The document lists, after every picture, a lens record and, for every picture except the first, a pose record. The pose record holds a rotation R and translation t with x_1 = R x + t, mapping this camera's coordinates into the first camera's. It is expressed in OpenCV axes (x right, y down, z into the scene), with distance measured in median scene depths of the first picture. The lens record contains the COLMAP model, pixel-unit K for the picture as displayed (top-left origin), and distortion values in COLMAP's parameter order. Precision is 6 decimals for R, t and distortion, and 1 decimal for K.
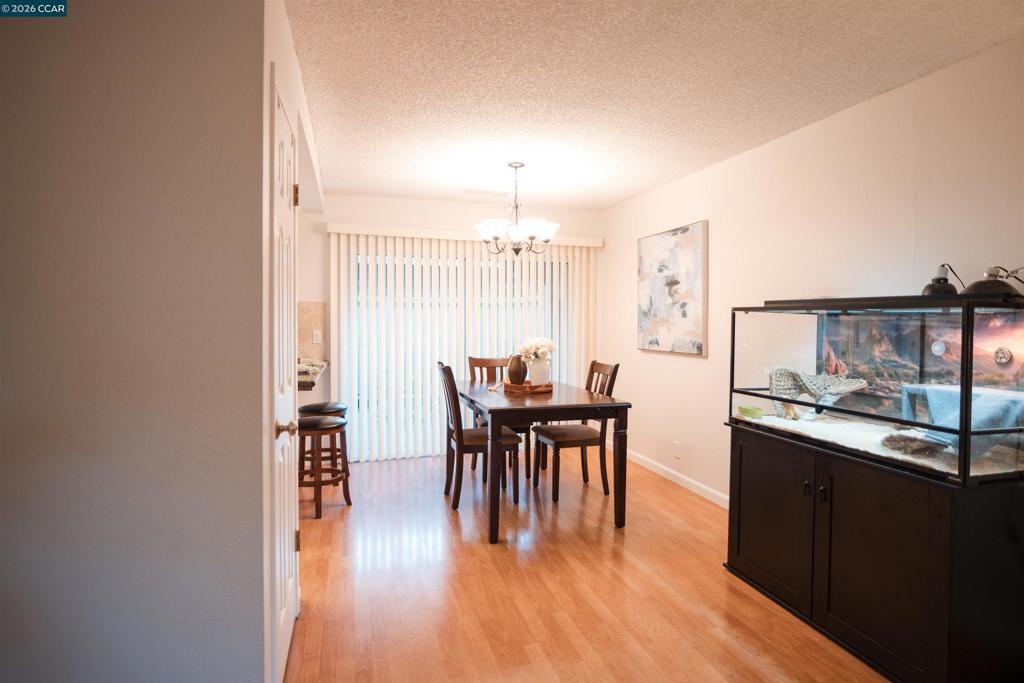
lens RADIAL K [[497.1, 0, 512.0], [0, 497.1, 341.5], [0, 0, 1]] dist [-0.000054, -0.000110]
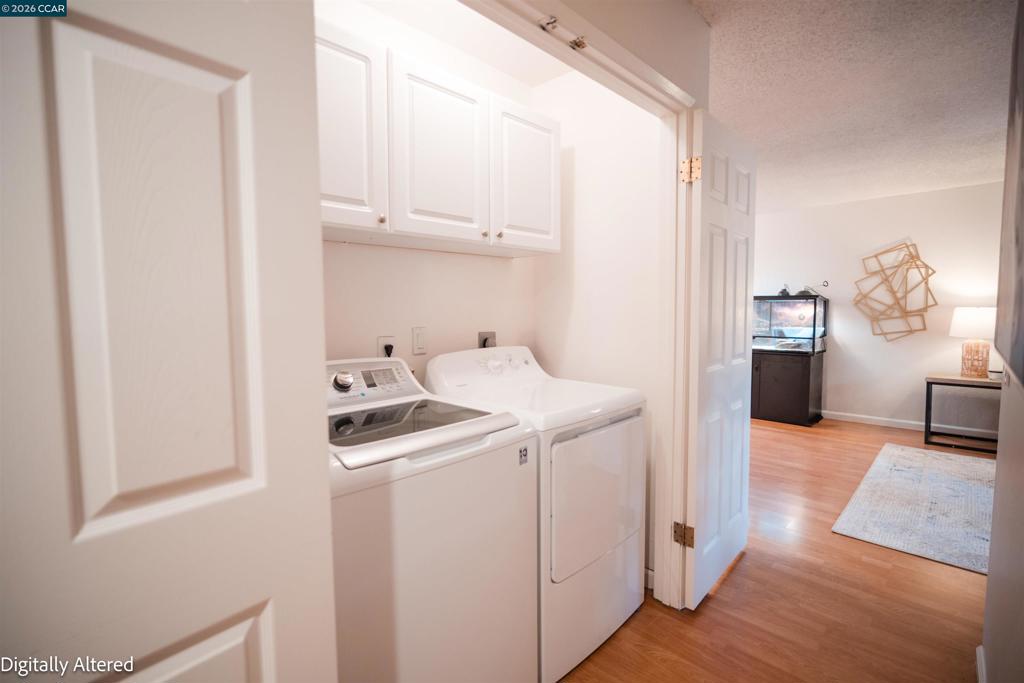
lens RADIAL K [[472.8, 0, 512.0], [0, 472.8, 341.5], [0, 0, 1]] dist [0.000061, 0.000046]
pose [[0.854802, -0.040970, 0.517334, -1.201084], [0.027643, 0.999058, 0.033445, 0.022727], [-0.518217, -0.014288, 0.855130, -0.316373]]
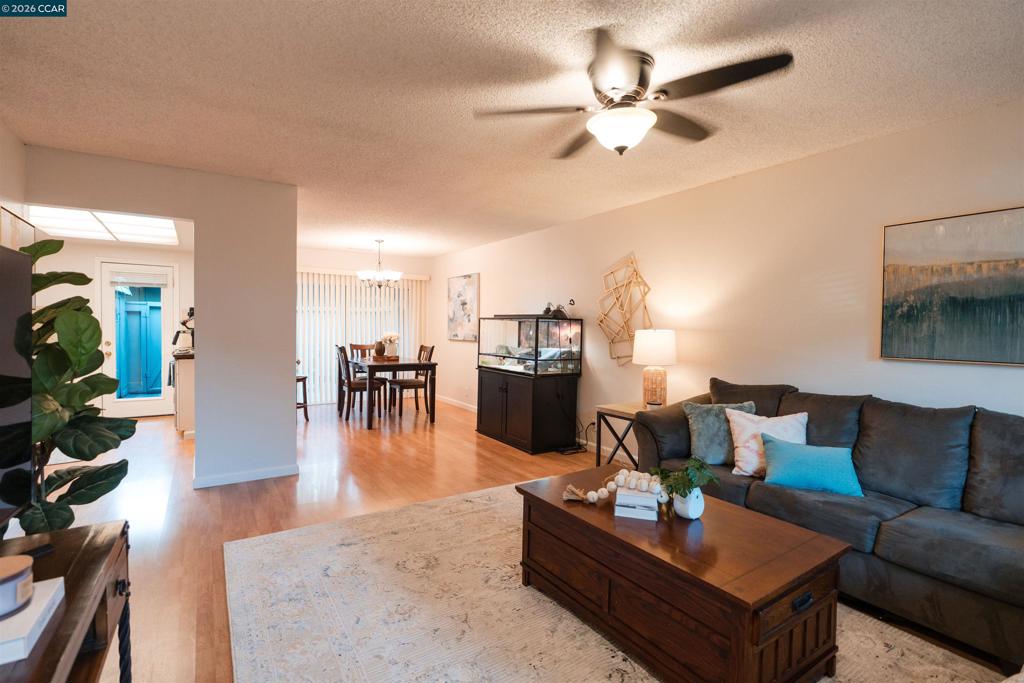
lens RADIAL K [[472.8, 0, 512.0], [0, 472.8, 341.5], [0, 0, 1]] dist [0.000061, 0.000046]
pose [[0.951744, 0.000246, 0.306892, -0.063659], [0.002258, 0.999967, -0.007804, 0.045811], [-0.306884, 0.008120, 0.951712, -0.872508]]
